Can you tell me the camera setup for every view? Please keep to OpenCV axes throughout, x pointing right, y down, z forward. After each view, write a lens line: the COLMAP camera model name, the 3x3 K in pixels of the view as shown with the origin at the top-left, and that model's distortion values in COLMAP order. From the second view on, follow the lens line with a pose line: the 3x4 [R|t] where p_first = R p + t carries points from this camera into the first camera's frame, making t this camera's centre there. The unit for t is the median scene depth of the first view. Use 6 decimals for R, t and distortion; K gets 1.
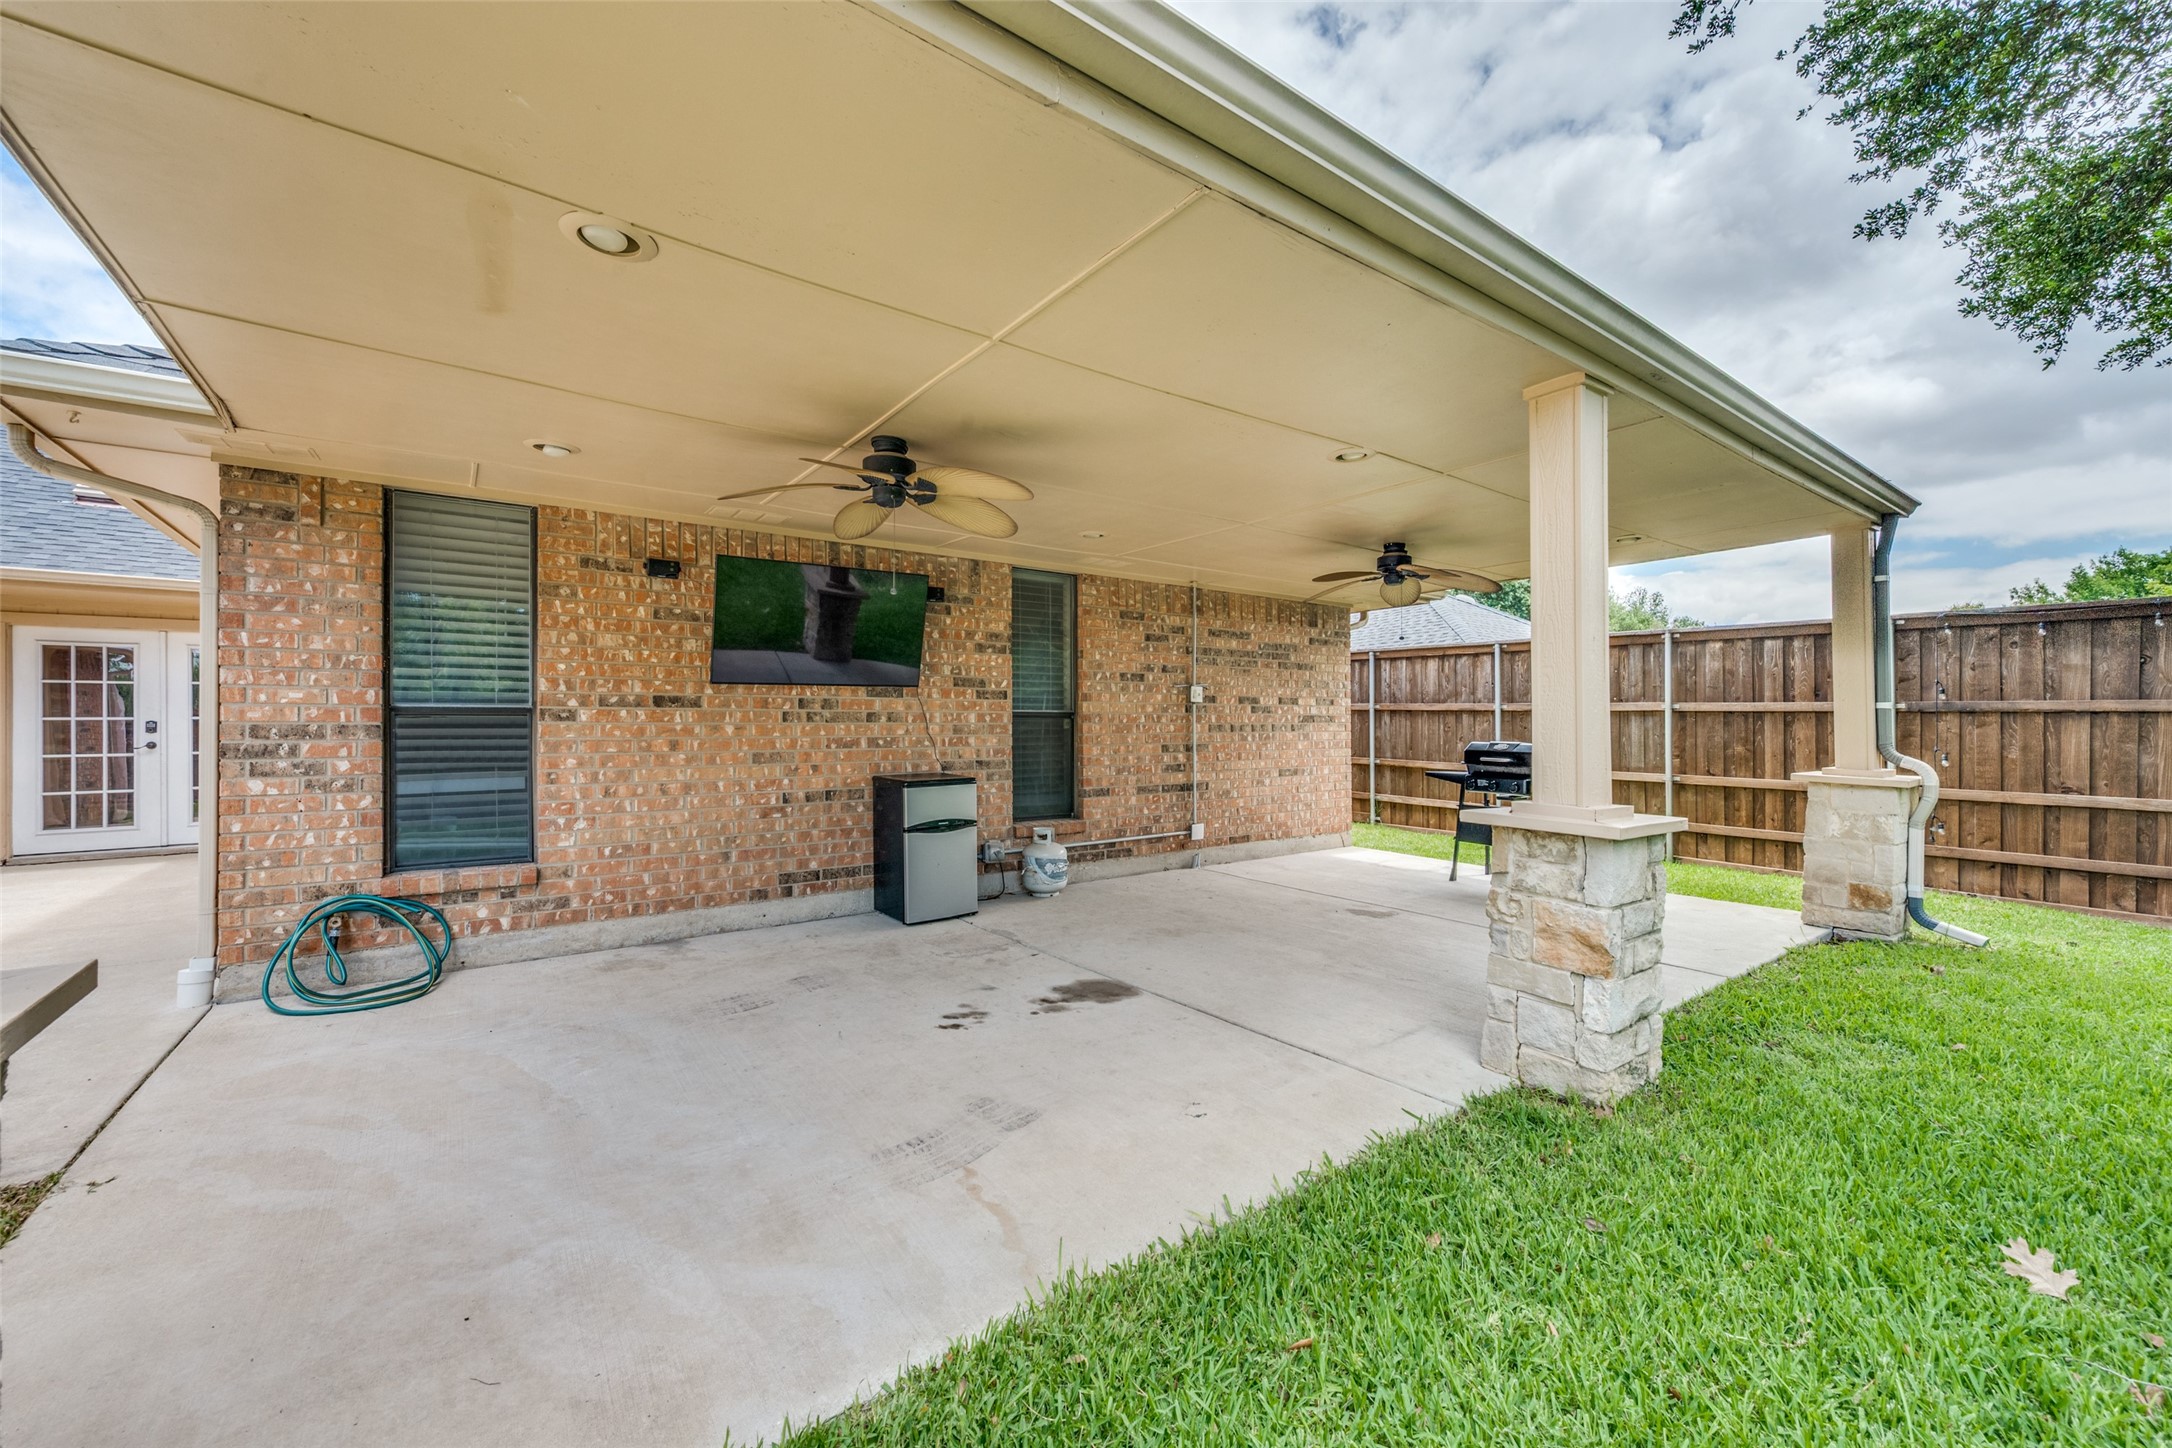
lens RADIAL K [[859.9, 0, 1088.1], [0, 859.9, 728.3], [0, 0, 1]] dist [-0.000828, 0.000412]
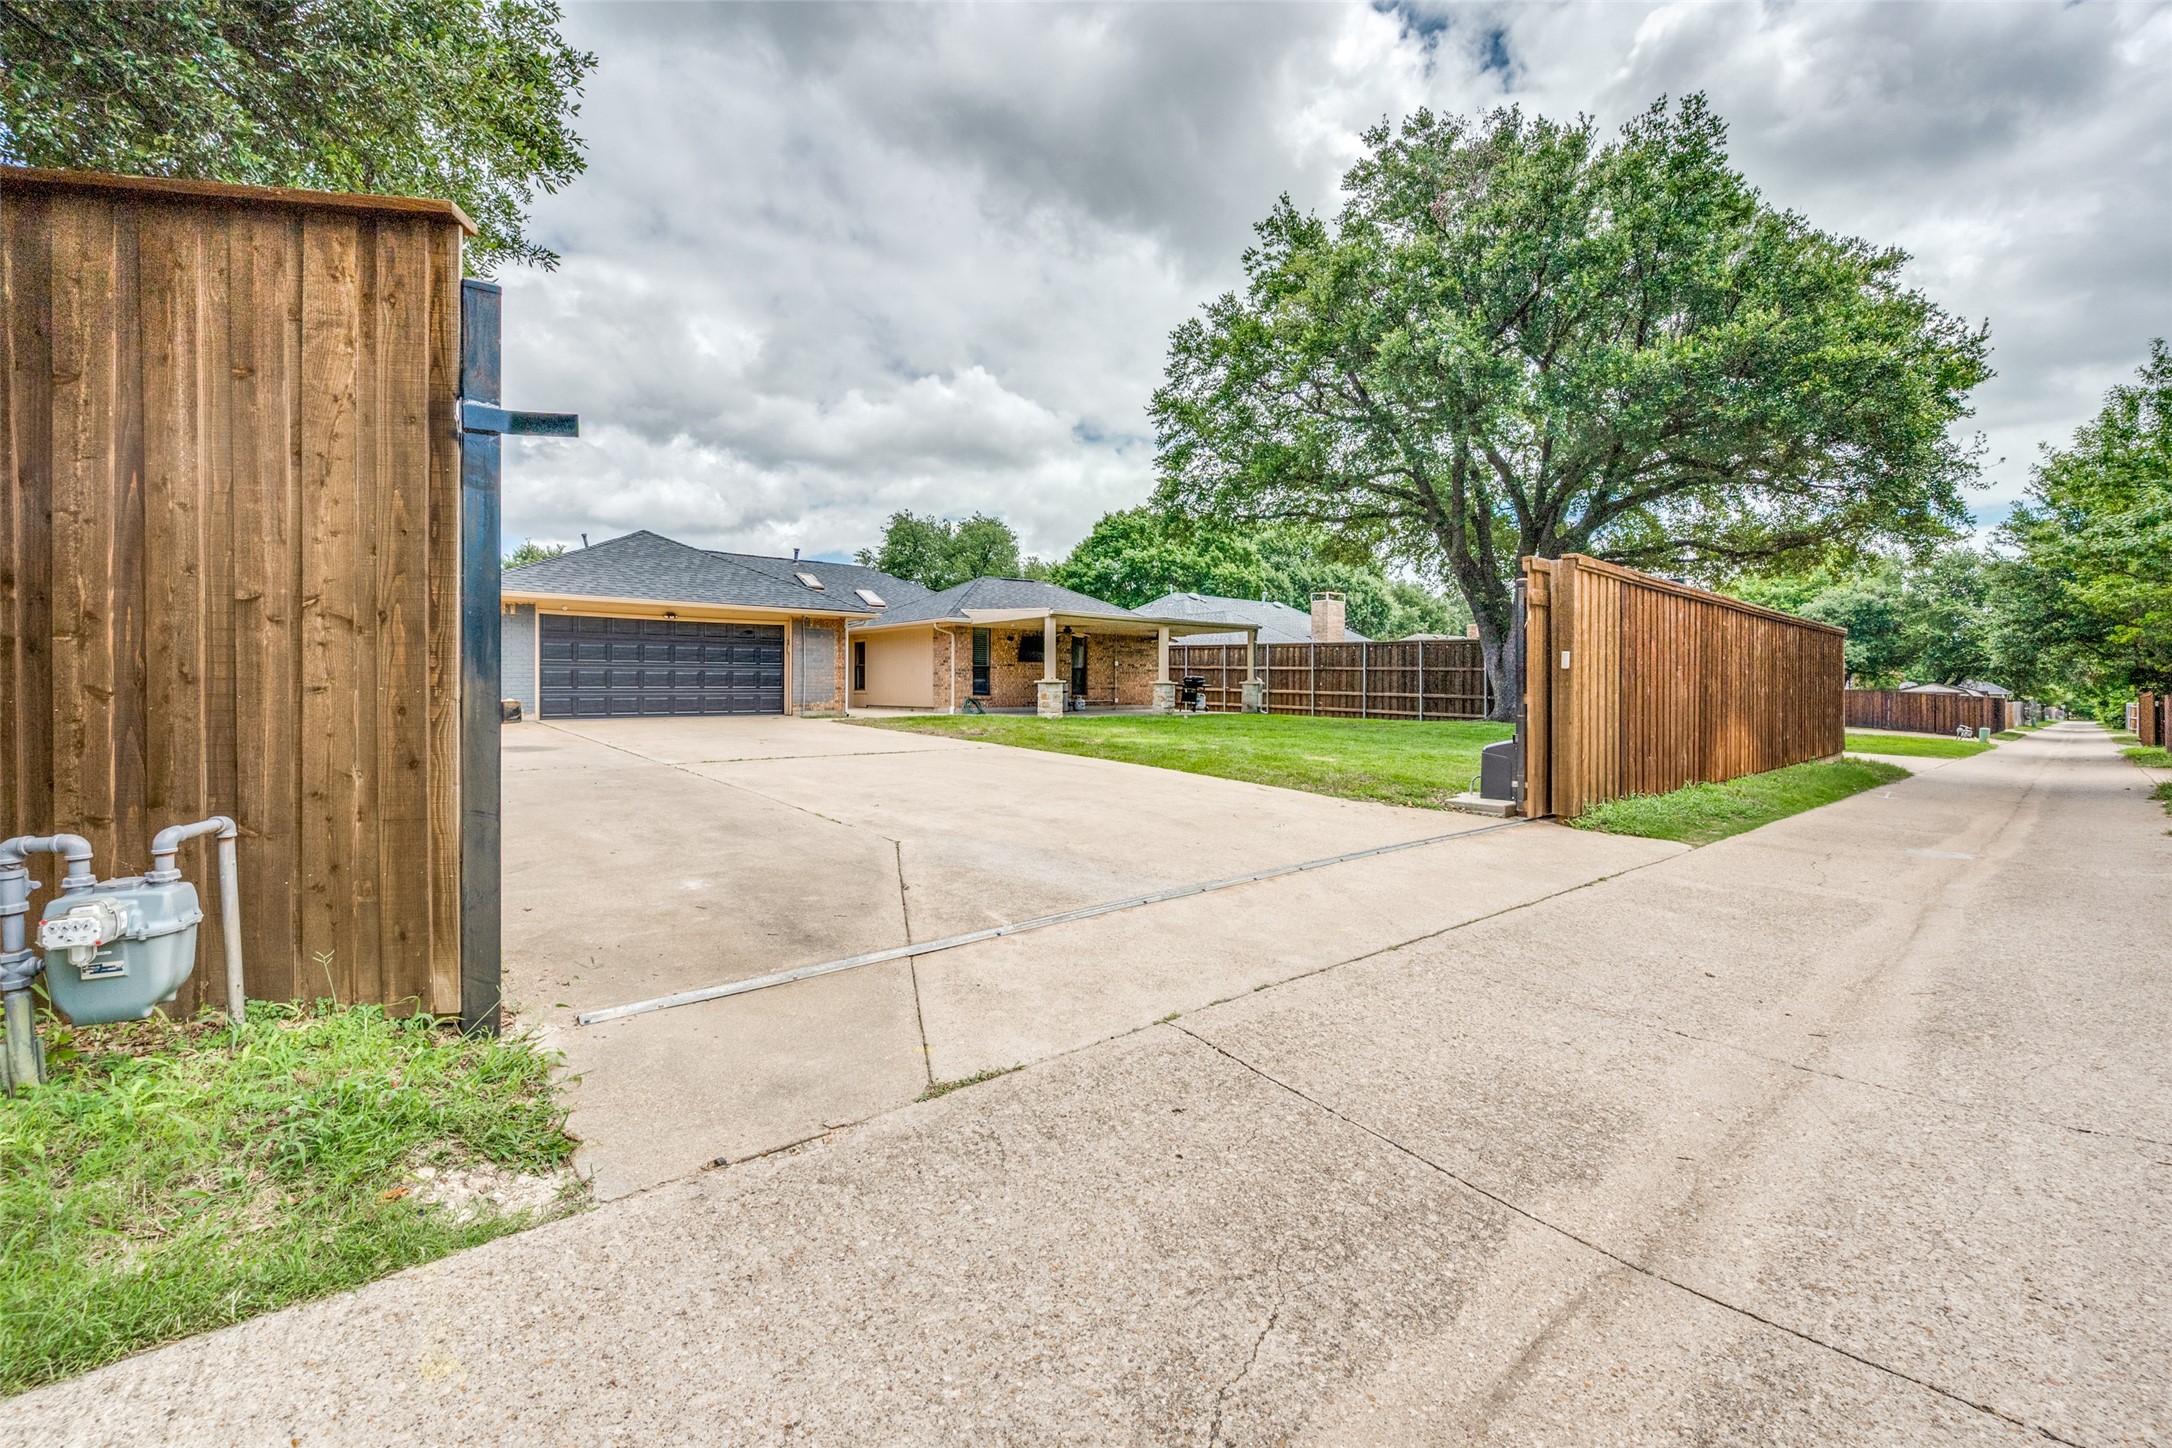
lens RADIAL K [[871.1, 0, 1090.3], [0, 871.1, 707.7], [0, 0, 1]] dist [0.000505, 0.000059]
pose [[0.997069, 0.004146, 0.076401, -0.293738], [-0.005919, 0.999718, 0.023007, 0.069630], [-0.076284, -0.023392, 0.996812, -2.936188]]
